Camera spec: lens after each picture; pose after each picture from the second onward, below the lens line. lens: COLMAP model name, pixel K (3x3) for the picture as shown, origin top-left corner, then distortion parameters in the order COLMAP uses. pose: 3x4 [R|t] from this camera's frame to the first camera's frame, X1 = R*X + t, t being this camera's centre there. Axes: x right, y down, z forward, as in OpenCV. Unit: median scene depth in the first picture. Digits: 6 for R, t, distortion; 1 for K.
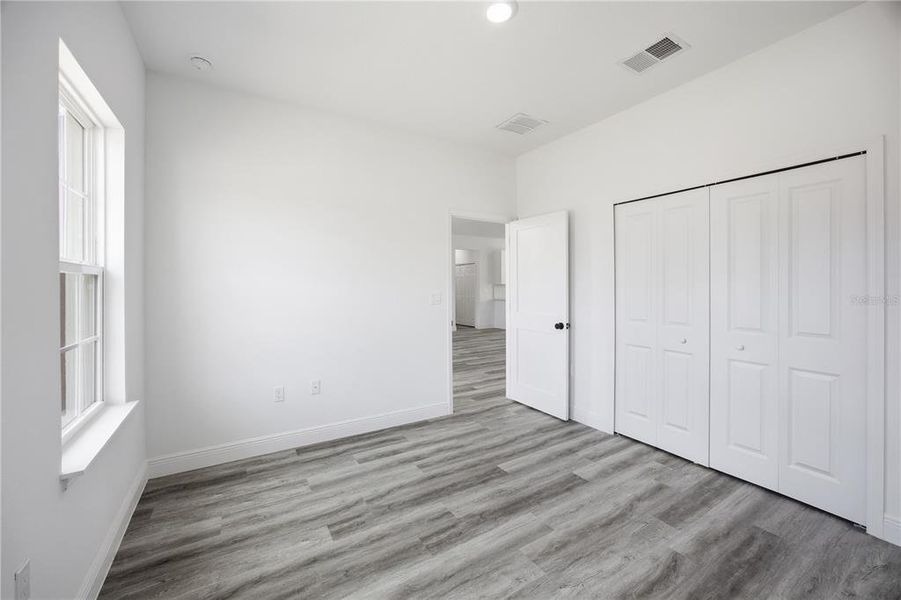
lens RADIAL K [[425.6, 0, 451.0], [0, 425.6, 290.8], [0, 0, 1]] dist [-0.013632, 0.000597]
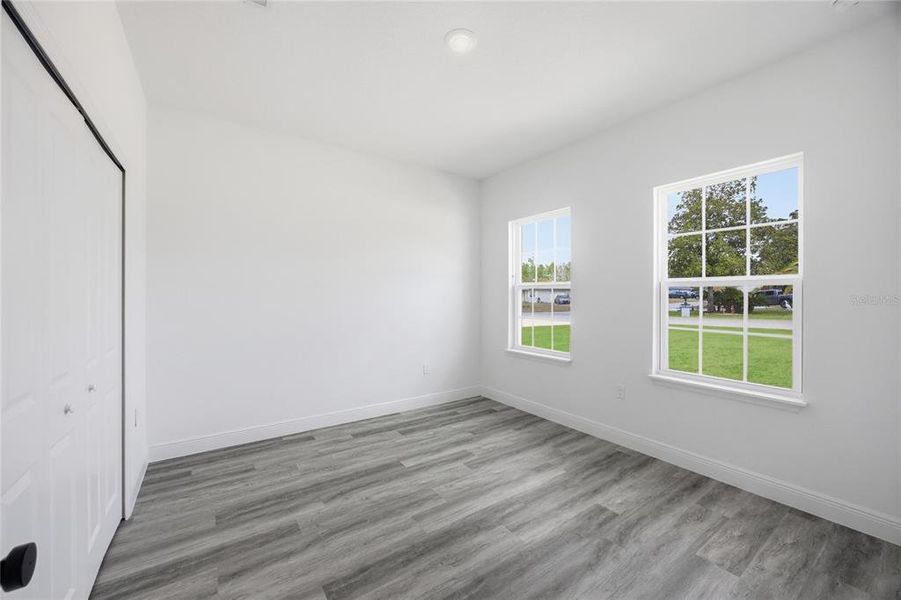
lens RADIAL K [[425.6, 0, 451.0], [0, 425.6, 290.8], [0, 0, 1]] dist [-0.013632, 0.000597]
pose [[-0.998773, 0.000863, -0.049506, 0.186749], [0.000749, 0.999997, 0.002326, -0.022832], [0.049508, 0.002286, -0.998771, 2.015989]]
